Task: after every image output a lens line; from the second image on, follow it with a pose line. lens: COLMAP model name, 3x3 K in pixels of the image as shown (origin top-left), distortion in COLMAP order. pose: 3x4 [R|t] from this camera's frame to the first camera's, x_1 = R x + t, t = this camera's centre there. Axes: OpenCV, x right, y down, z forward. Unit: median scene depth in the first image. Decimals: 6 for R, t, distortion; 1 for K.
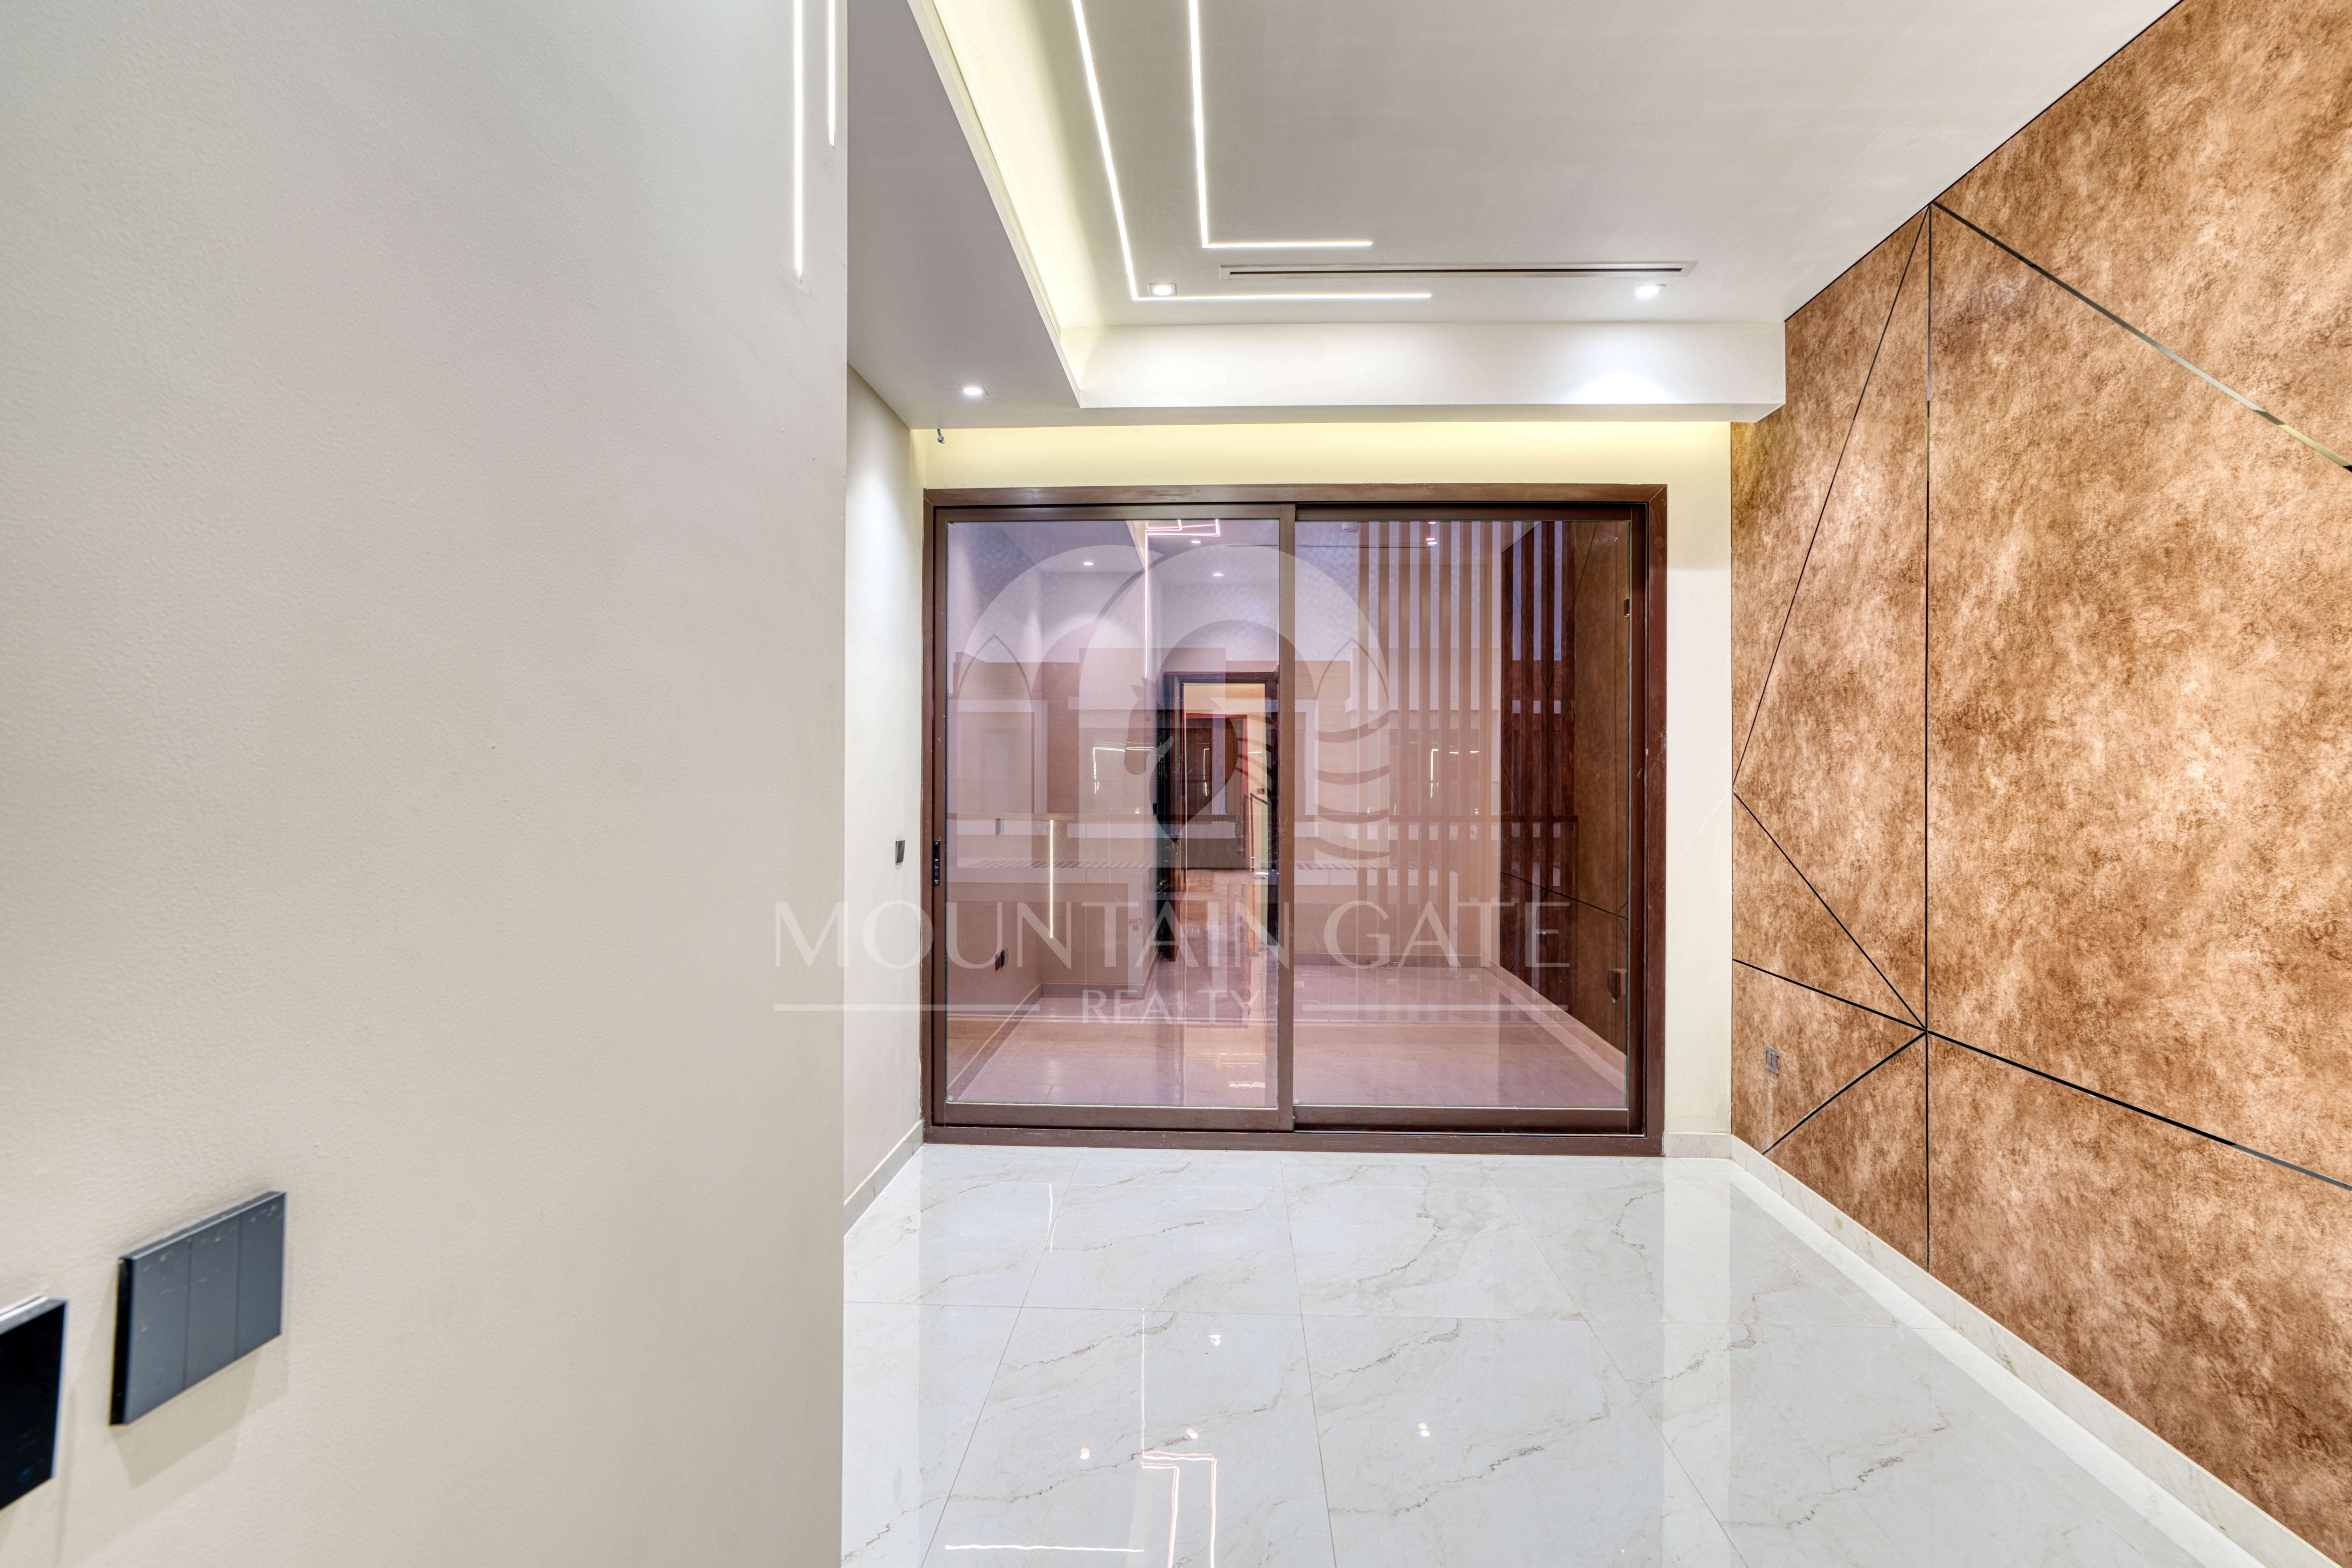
lens RADIAL K [[1096.7, 0, 1170.6], [0, 1096.7, 785.0], [0, 0, 1]] dist [-0.062974, 0.021139]
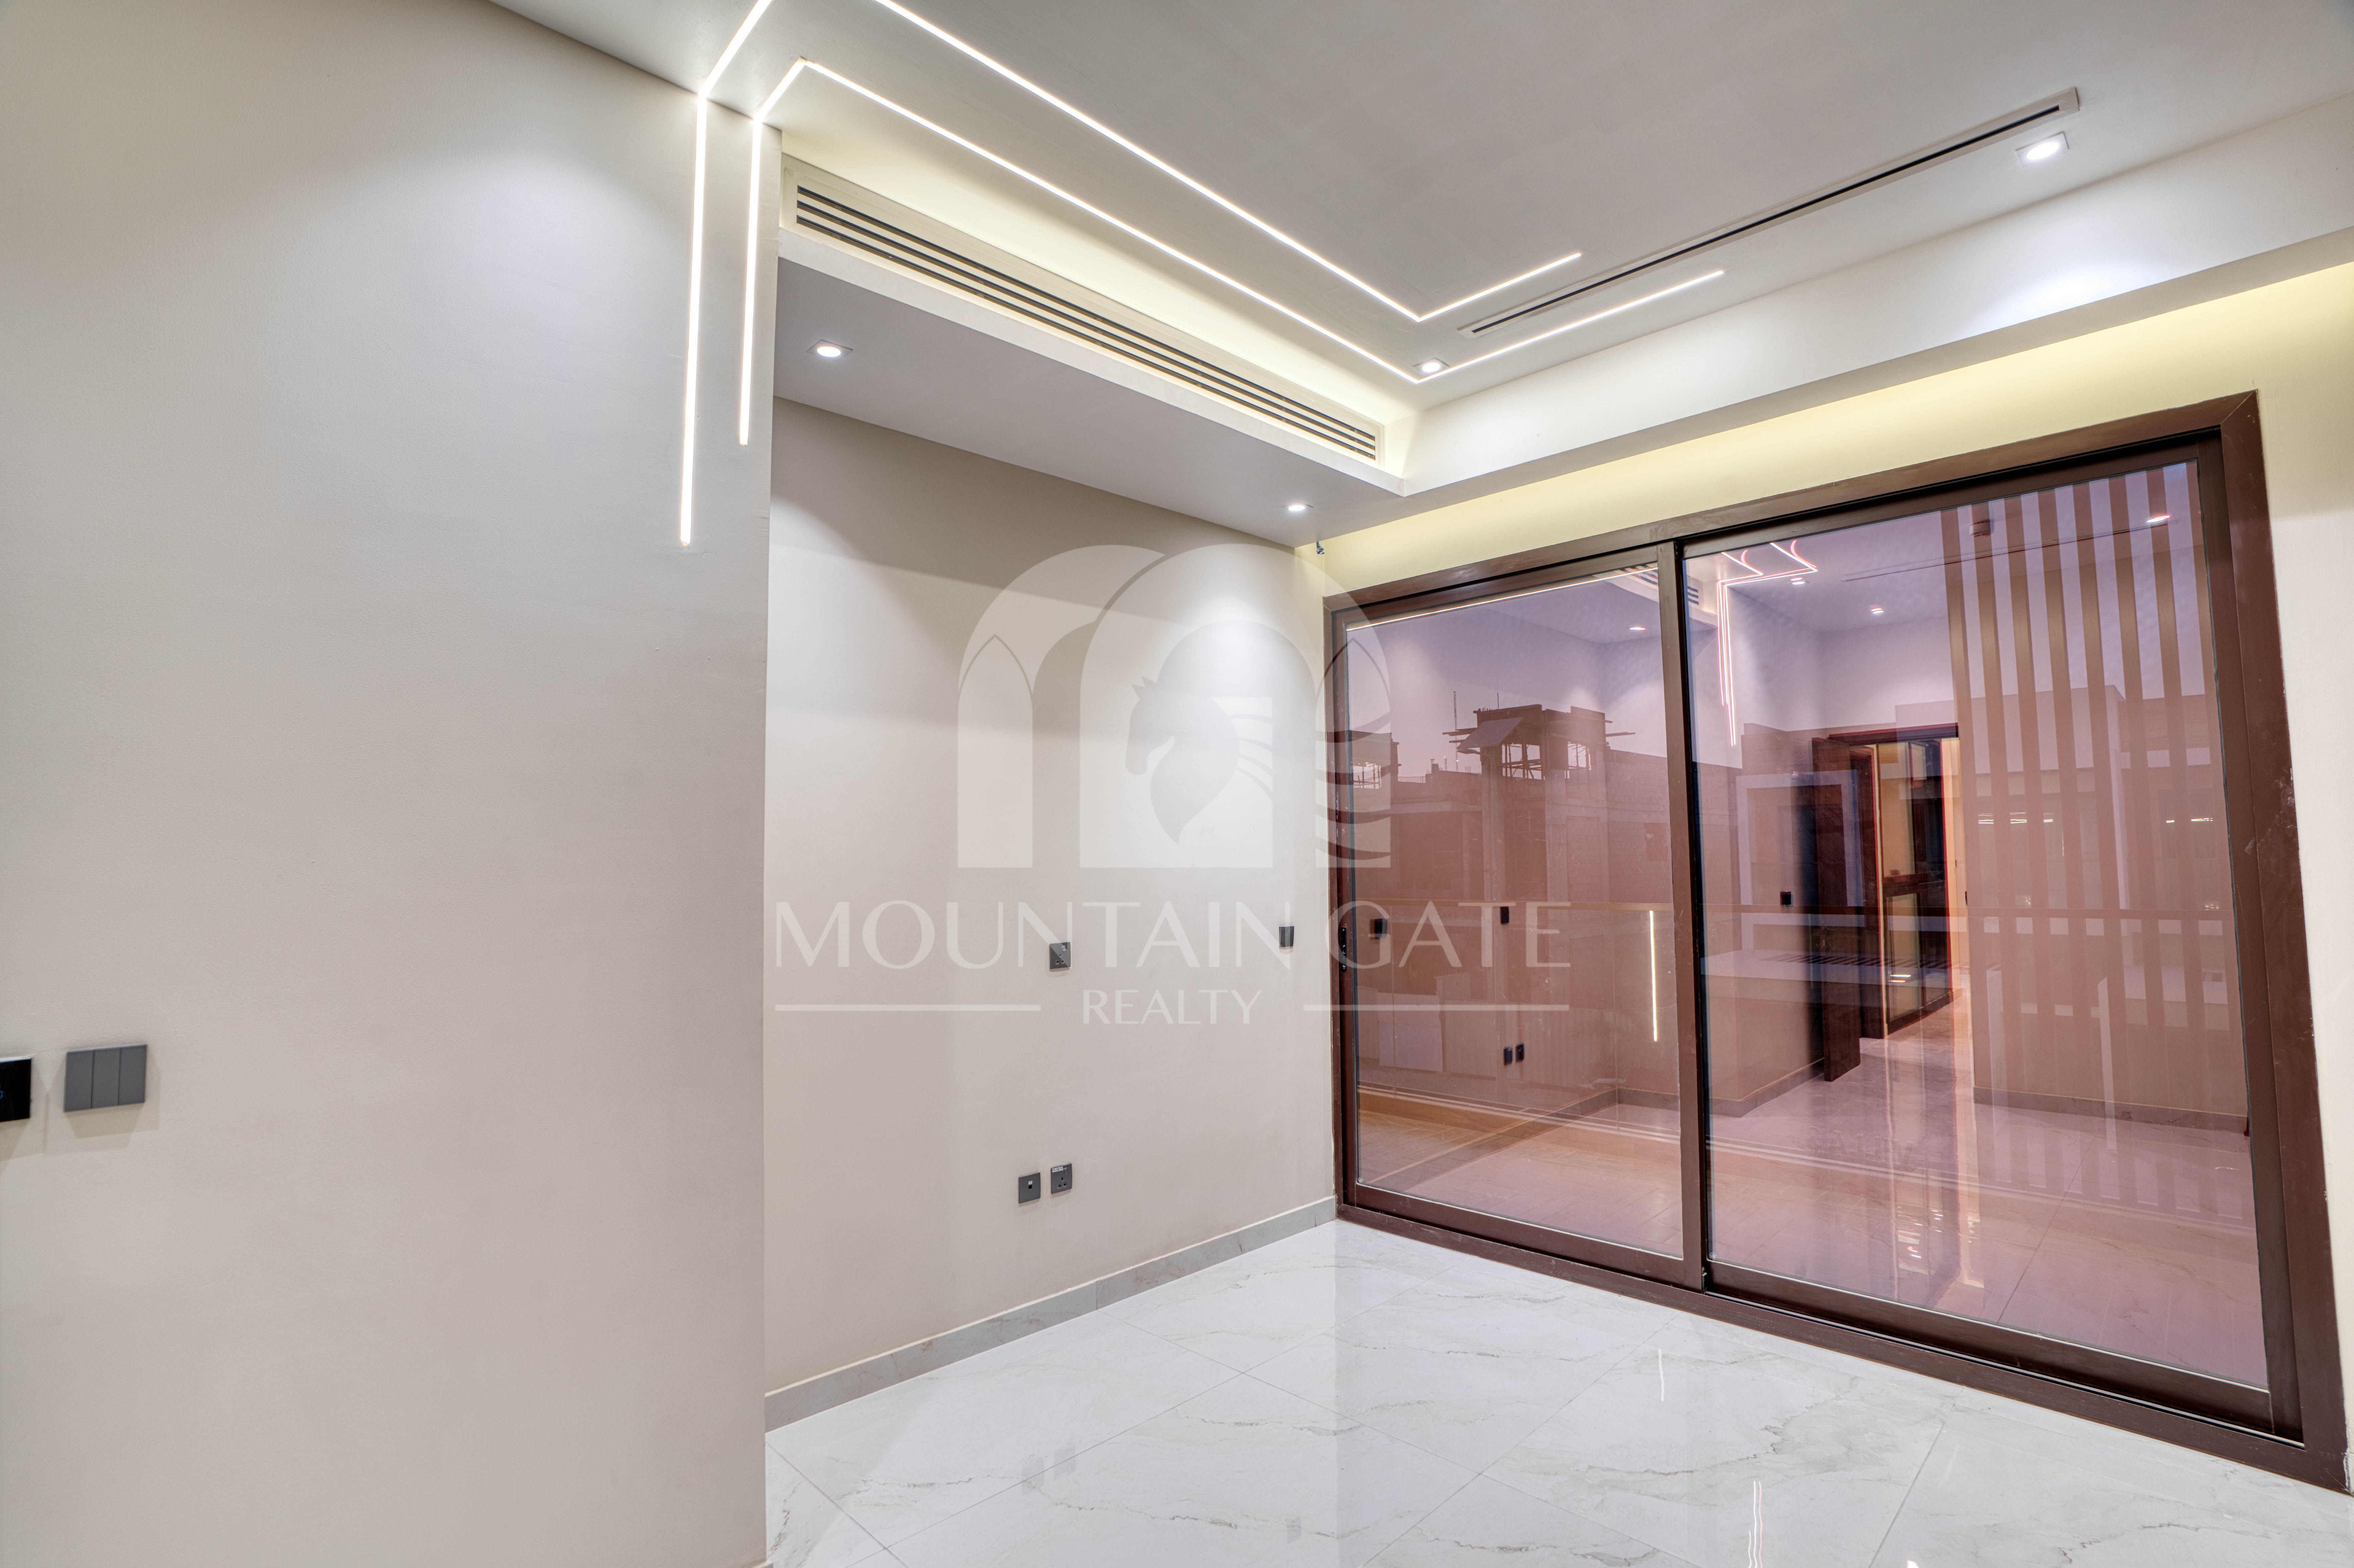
lens RADIAL K [[1097.6, 0, 1171.6], [0, 1097.6, 785.0], [0, 0, 1]] dist [-0.062974, 0.021139]
pose [[0.729162, -0.060654, -0.681648, 0.394140], [0.008397, 0.996783, -0.079713, -0.001494], [0.684290, 0.052400, 0.727325, 0.118776]]
